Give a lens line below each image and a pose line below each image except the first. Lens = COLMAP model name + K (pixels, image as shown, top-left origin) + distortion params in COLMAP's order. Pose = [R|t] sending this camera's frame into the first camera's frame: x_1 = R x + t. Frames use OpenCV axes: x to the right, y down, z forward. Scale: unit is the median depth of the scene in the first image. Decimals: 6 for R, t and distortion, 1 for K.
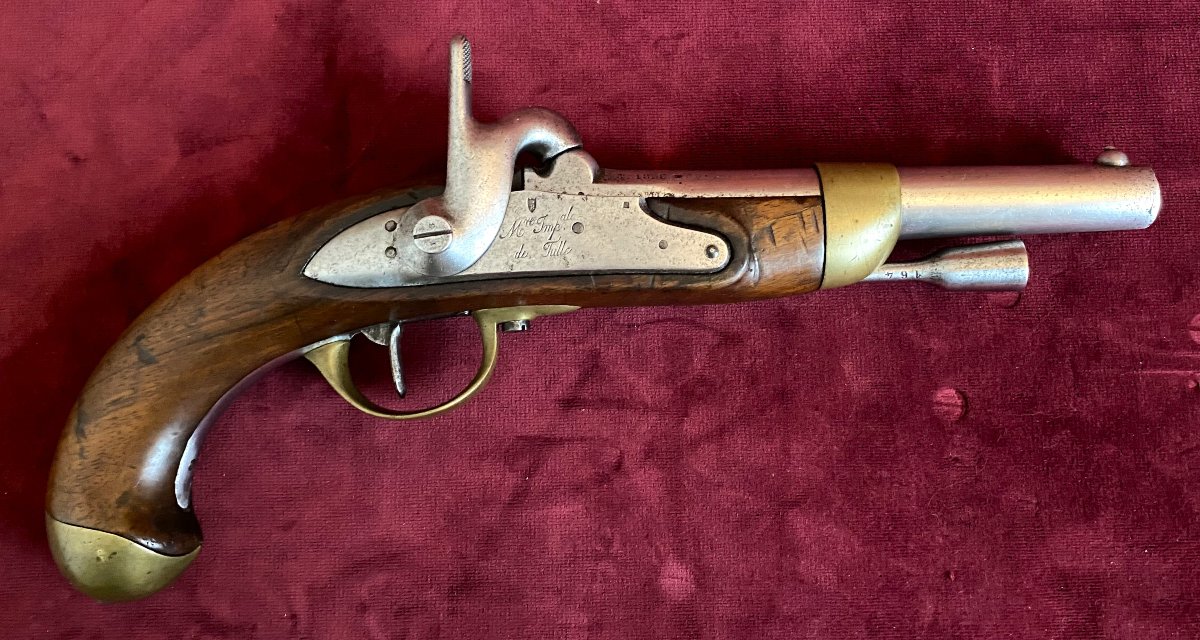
lens RADIAL K [[858.8, 0, 609.8], [0, 858.8, 316.2], [0, 0, 1]] dist [0.054285, -0.001067]
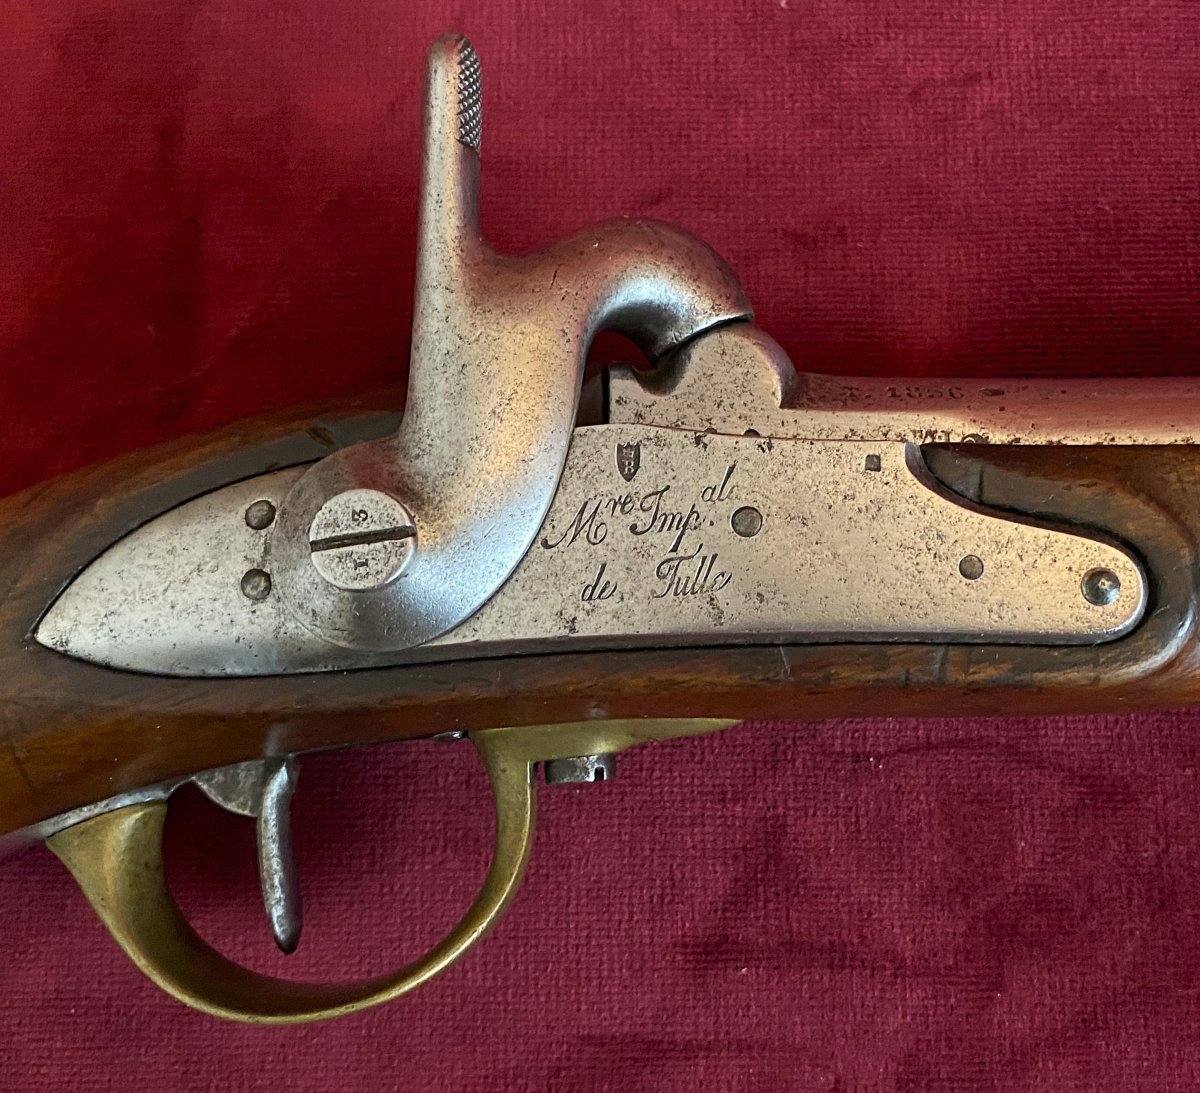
lens RADIAL K [[1036.0, 0, 598.8], [0, 1036.0, 548.1], [0, 0, 1]] dist [-0.022352, 0.005363]
pose [[0.995534, 0.011668, -0.093676, -0.058375], [-0.016713, 0.998441, -0.053258, -0.064400], [0.092909, 0.054586, 0.994177, 0.529150]]
